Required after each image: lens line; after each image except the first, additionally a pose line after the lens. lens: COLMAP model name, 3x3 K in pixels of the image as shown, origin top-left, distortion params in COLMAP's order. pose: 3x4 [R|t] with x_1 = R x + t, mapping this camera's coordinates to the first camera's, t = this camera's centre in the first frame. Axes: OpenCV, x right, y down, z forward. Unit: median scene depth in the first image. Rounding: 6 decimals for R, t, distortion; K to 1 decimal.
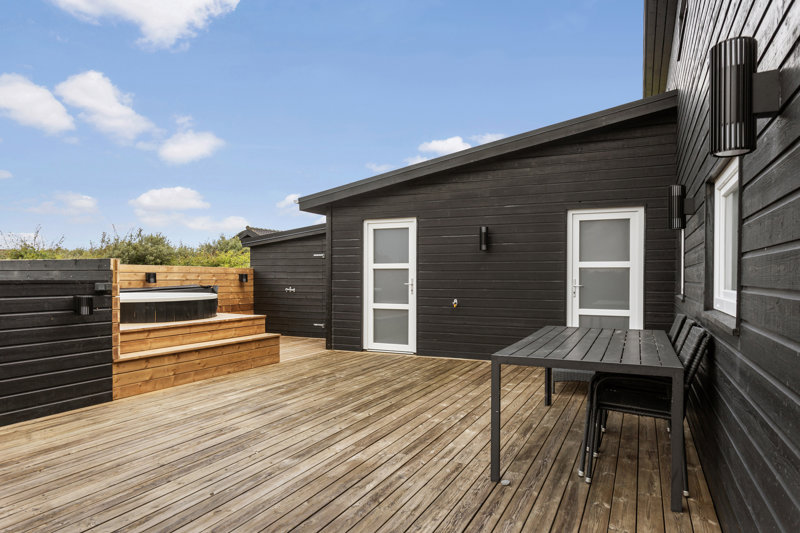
lens RADIAL K [[525.0, 0, 399.2], [0, 525.0, 278.5], [0, 0, 1]] dist [-0.003847, -0.000400]
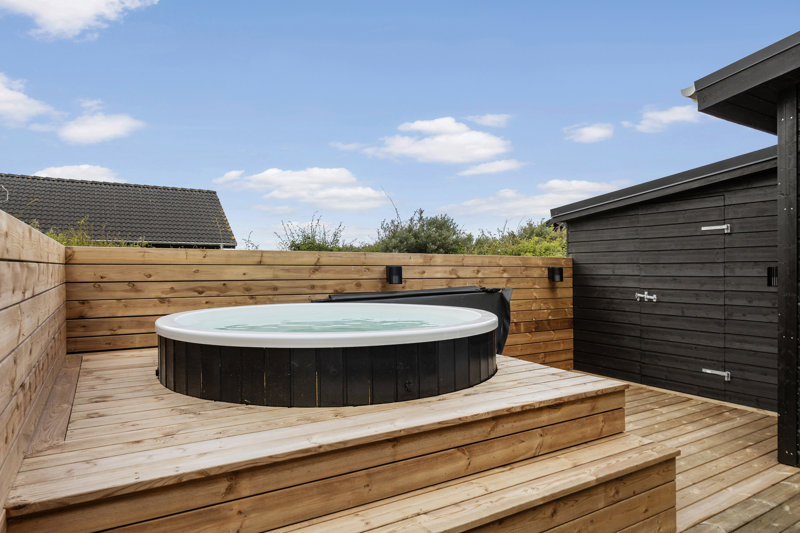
lens RADIAL K [[487.7, 0, 400.0], [0, 487.7, 266.5], [0, 0, 1]] dist [0.030513, 0.000274]
pose [[0.833567, -0.004006, -0.552404, -0.167817], [-0.001231, 0.999958, -0.009109, -0.005333], [0.552417, 0.008273, 0.833527, 0.538497]]
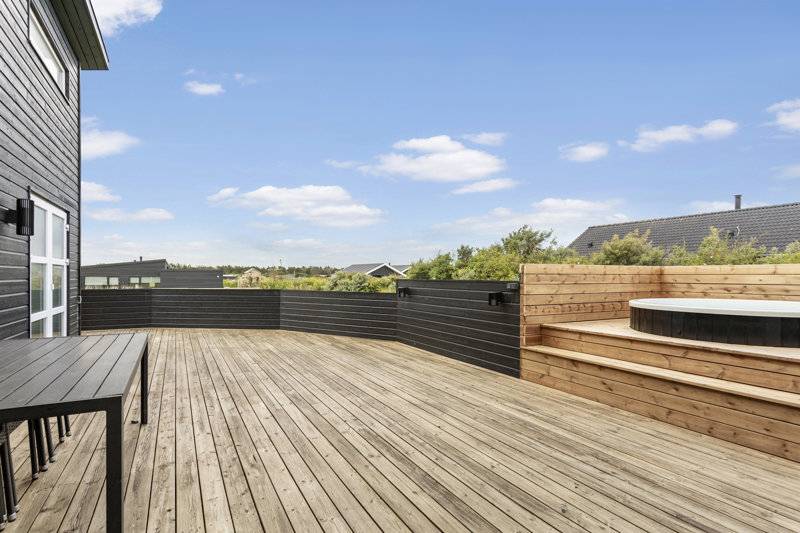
lens RADIAL K [[410.3, 0, 398.8], [0, 410.3, 277.6], [0, 0, 1]] dist [-0.014353, -0.000233]
pose [[-0.596390, -0.002719, -0.802690, 0.229059], [-0.008833, 0.999956, 0.003176, -0.003369], [0.802646, 0.008984, -0.596388, 0.769469]]
